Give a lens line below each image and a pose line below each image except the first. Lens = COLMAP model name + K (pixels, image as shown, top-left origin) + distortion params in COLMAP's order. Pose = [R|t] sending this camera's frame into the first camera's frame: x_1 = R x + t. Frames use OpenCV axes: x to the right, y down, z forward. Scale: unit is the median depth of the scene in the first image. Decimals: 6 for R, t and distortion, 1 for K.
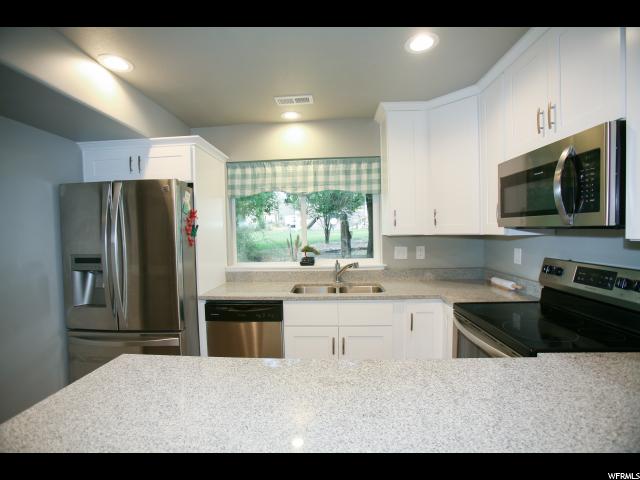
lens RADIAL K [[291.9, 0, 317.4], [0, 291.9, 241.8], [0, 0, 1]] dist [-0.077934, 0.029717]
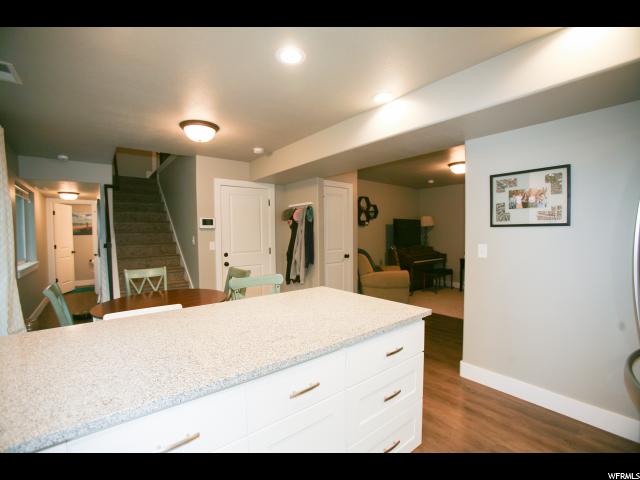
lens RADIAL K [[291.9, 0, 317.4], [0, 291.9, 241.8], [0, 0, 1]] dist [-0.077934, 0.029717]
pose [[-0.738933, 0.049787, -0.671937, 0.277630], [0.002223, 0.997441, 0.071461, -0.012147], [0.673776, 0.051312, -0.737152, 0.713864]]
